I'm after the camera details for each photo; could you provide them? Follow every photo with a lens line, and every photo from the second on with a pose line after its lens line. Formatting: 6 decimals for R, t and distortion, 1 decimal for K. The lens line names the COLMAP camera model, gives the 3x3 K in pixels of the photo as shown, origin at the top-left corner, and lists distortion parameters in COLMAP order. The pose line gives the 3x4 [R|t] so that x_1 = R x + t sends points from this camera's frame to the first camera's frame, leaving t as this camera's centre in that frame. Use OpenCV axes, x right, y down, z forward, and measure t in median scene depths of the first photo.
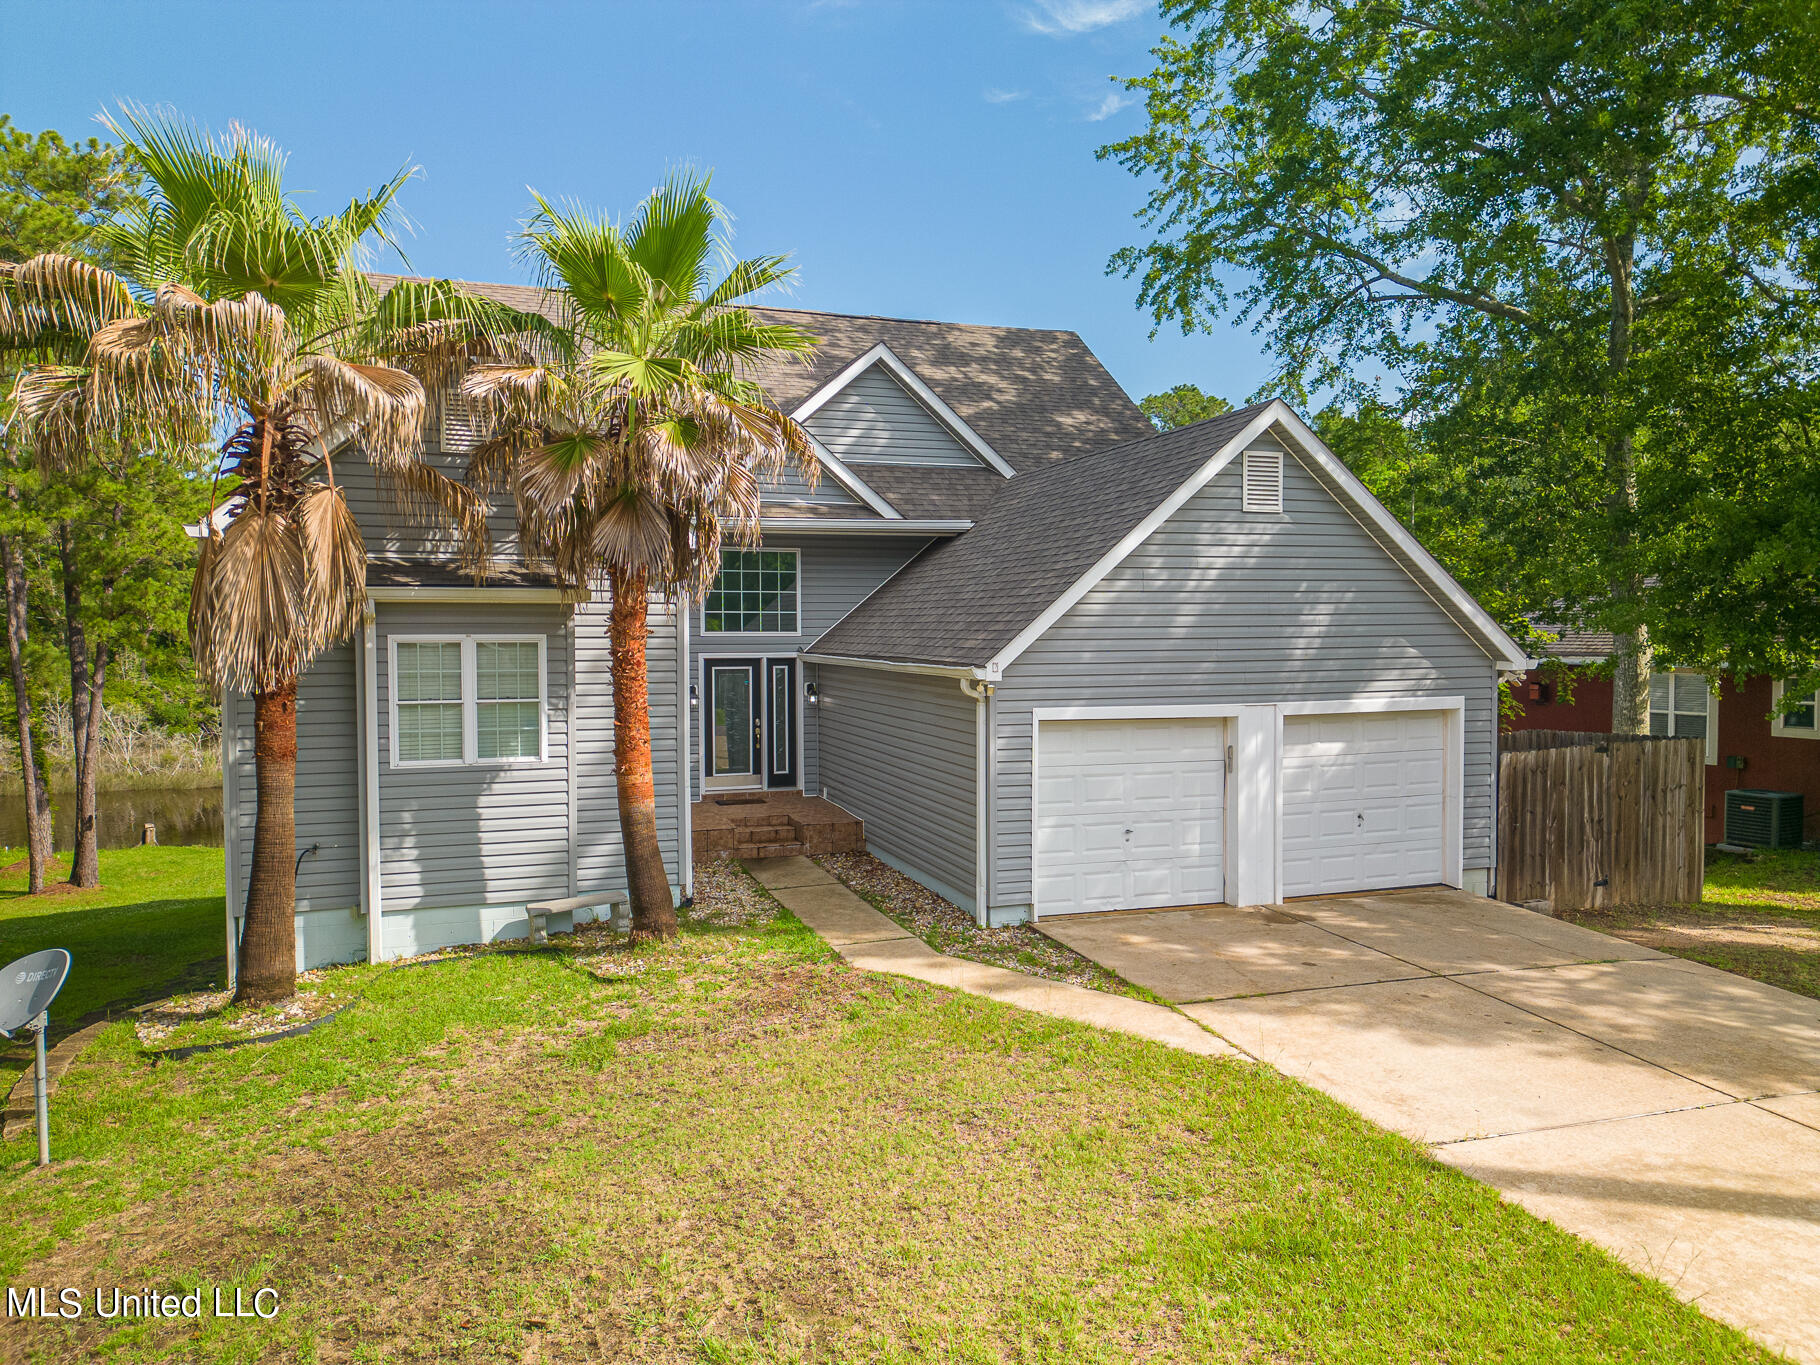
lens RADIAL K [[1255.9, 0, 901.3], [0, 1255.9, 689.4], [0, 0, 1]] dist [0.081833, -0.070906]
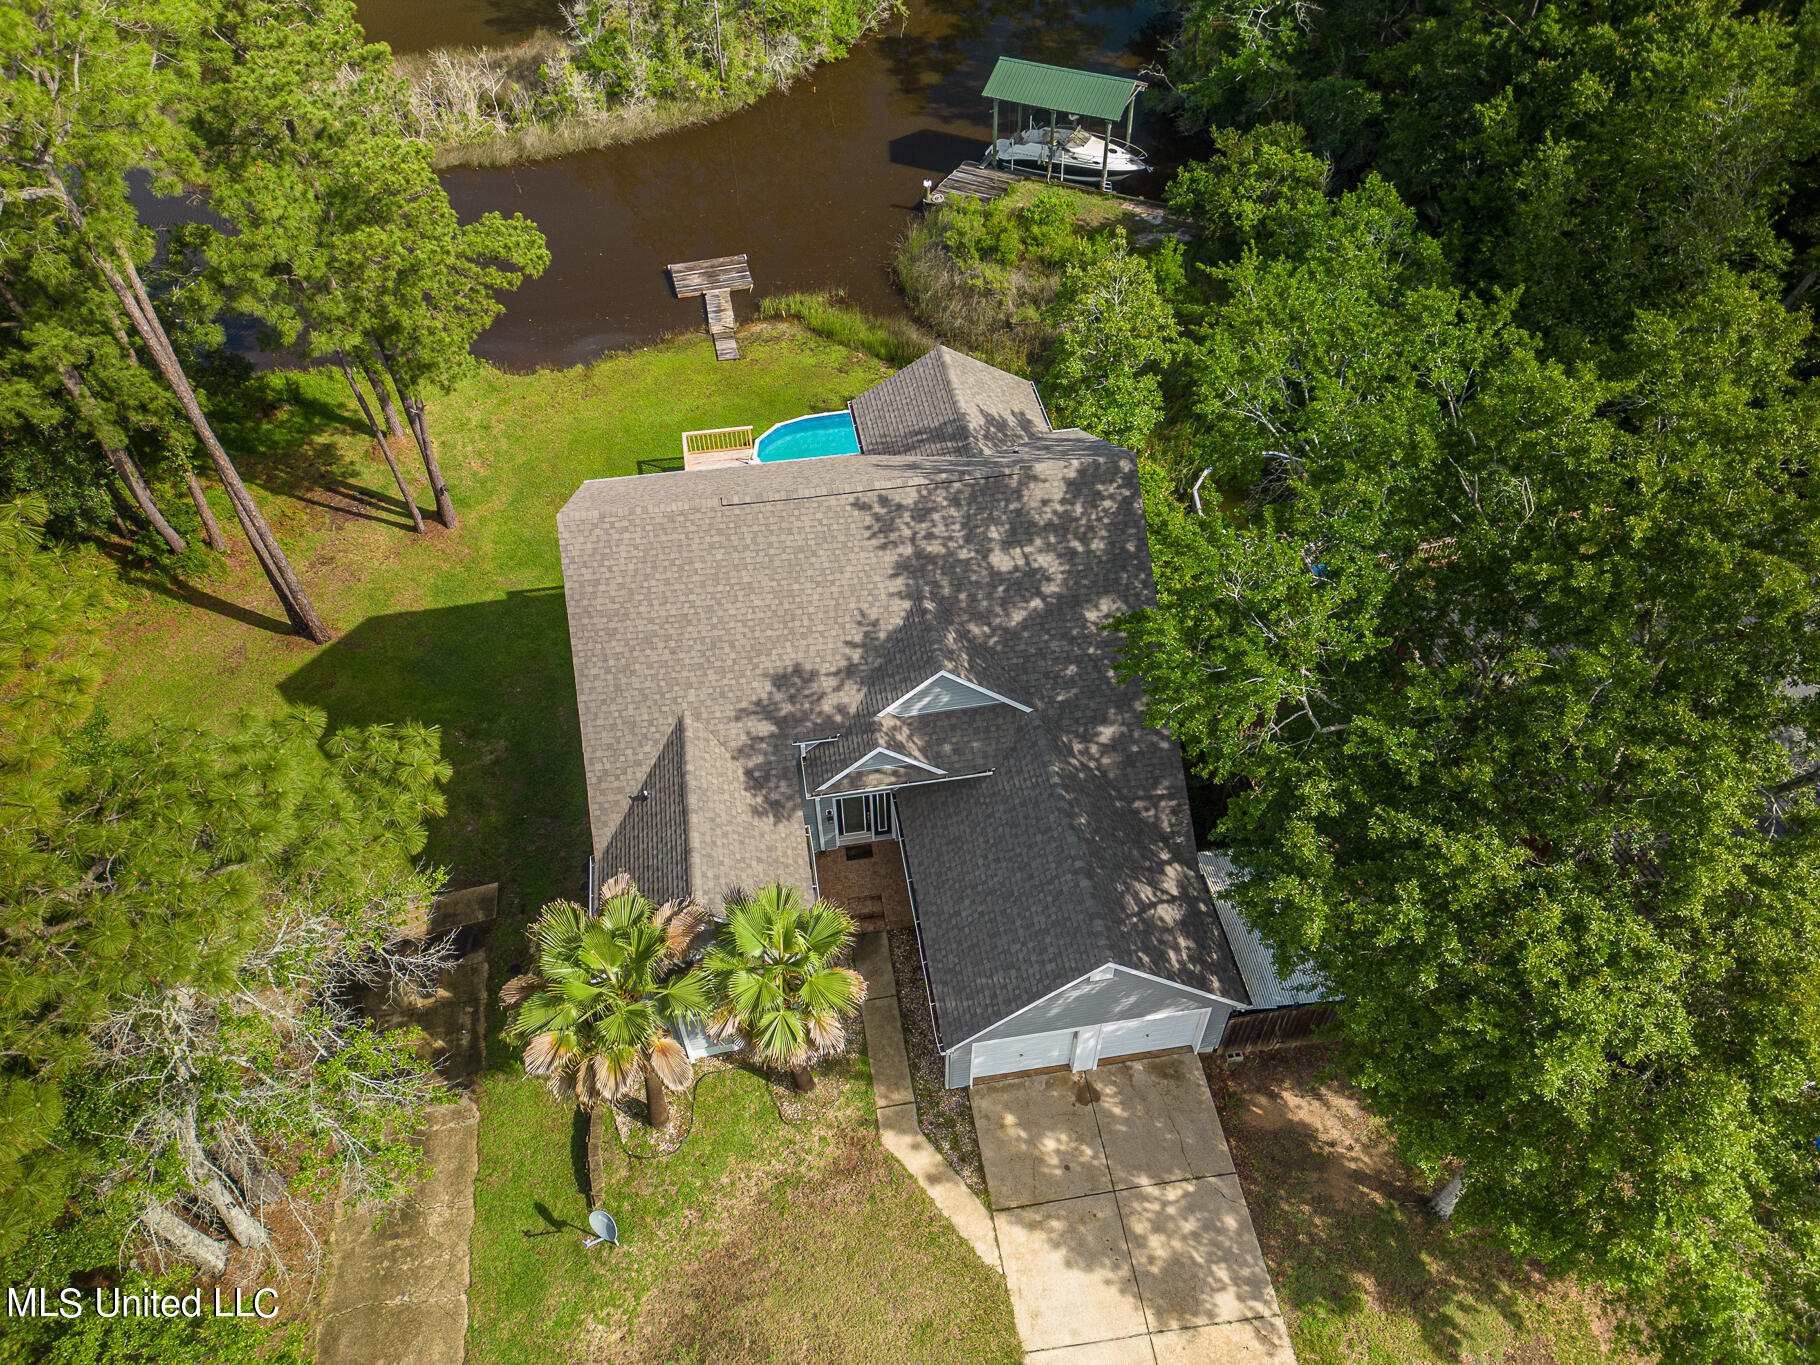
lens RADIAL K [[1255.9, 0, 901.3], [0, 1255.9, 689.4], [0, 0, 1]] dist [0.081833, -0.070906]
pose [[0.984383, 0.117457, -0.131130, 0.196475], [0.004440, 0.728073, 0.685485, -1.887678], [0.175987, -0.675362, 0.716181, -0.155116]]
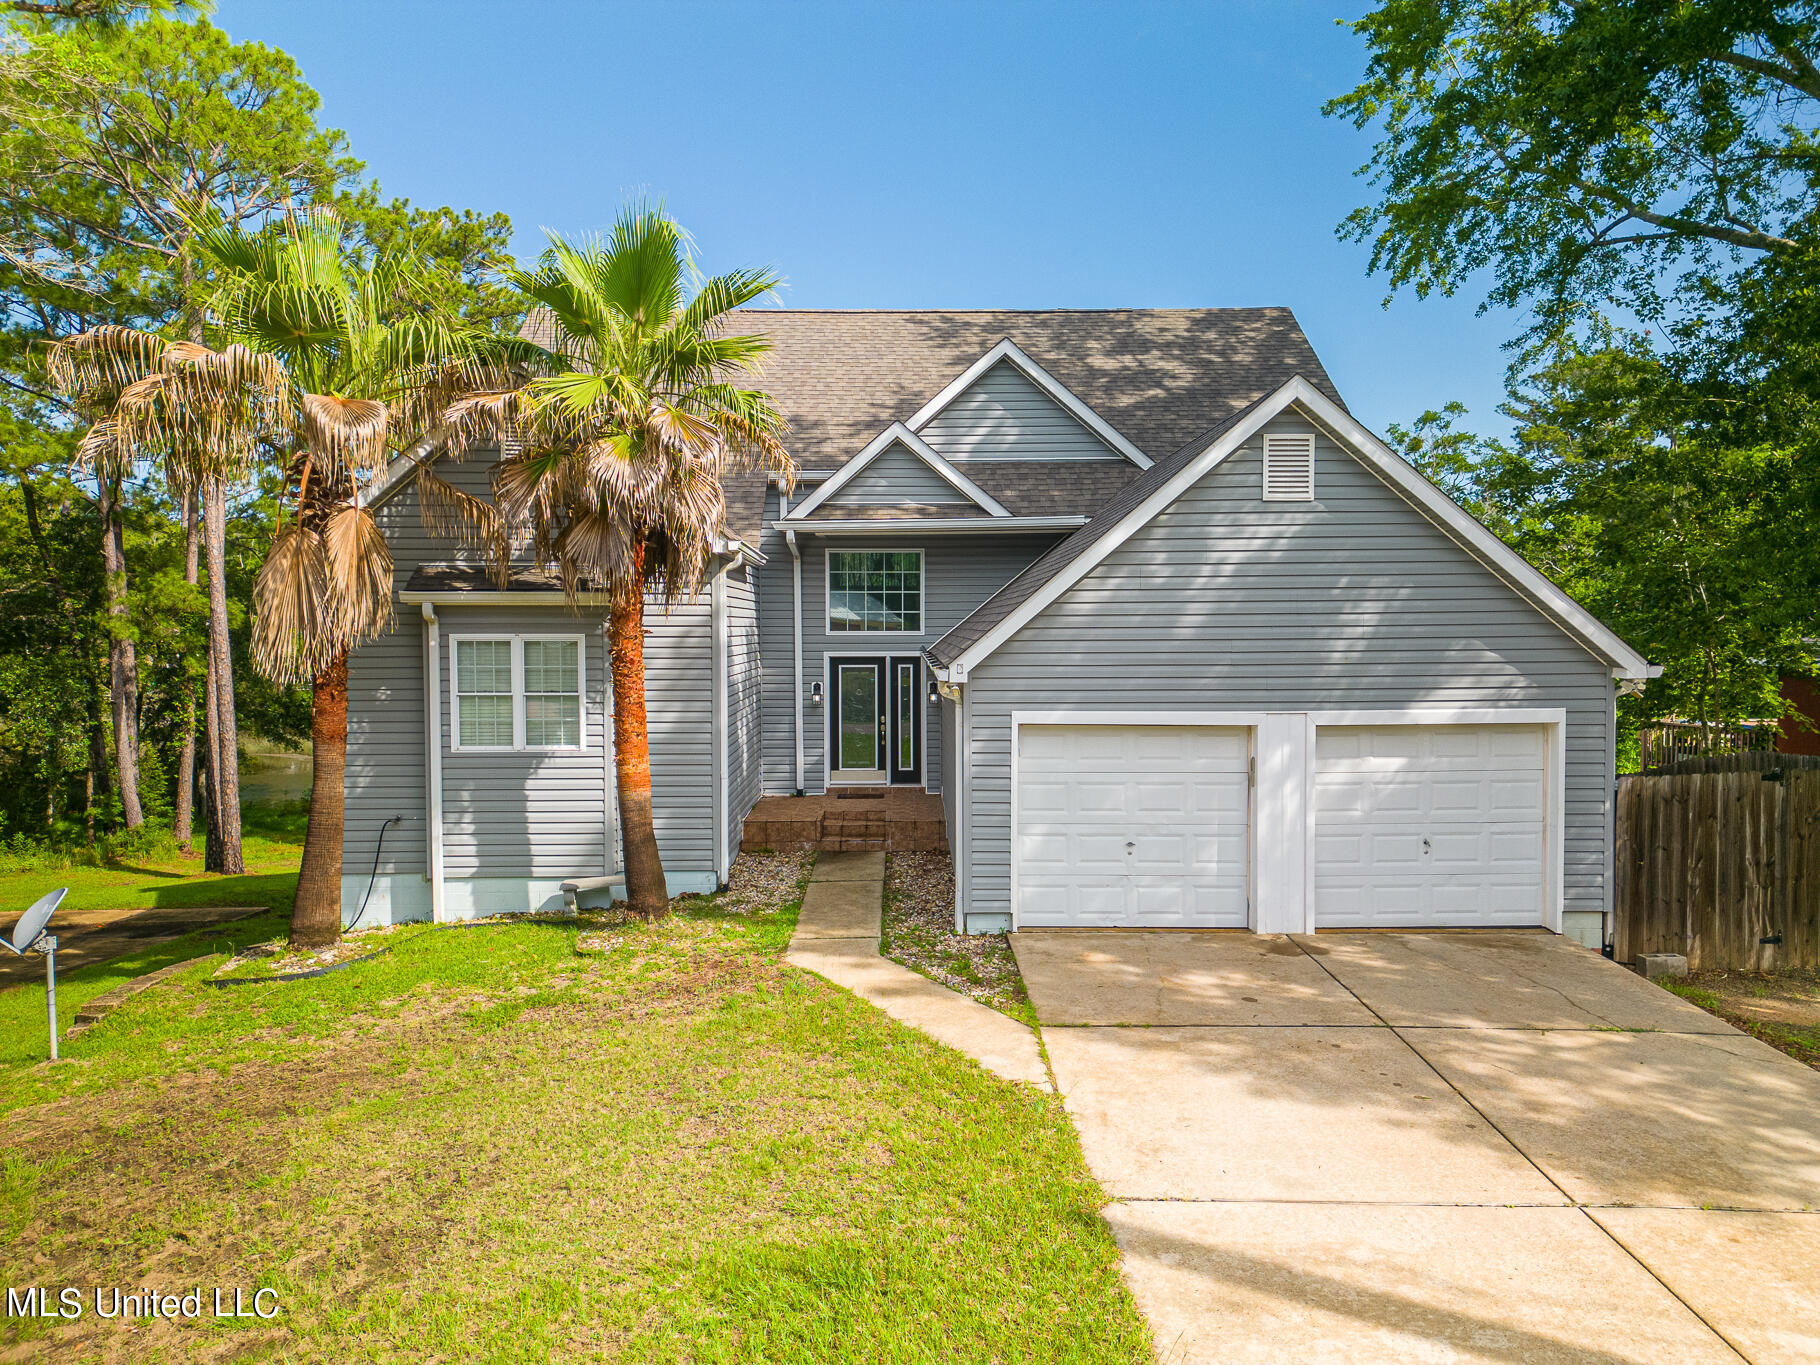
lens RADIAL K [[1255.9, 0, 901.3], [0, 1255.9, 689.4], [0, 0, 1]] dist [0.081833, -0.070906]
pose [[0.947776, 0.016310, -0.318519, 0.331486], [-0.015574, 0.999867, 0.004858, -0.005261], [0.318556, 0.000356, 0.947904, 0.054542]]
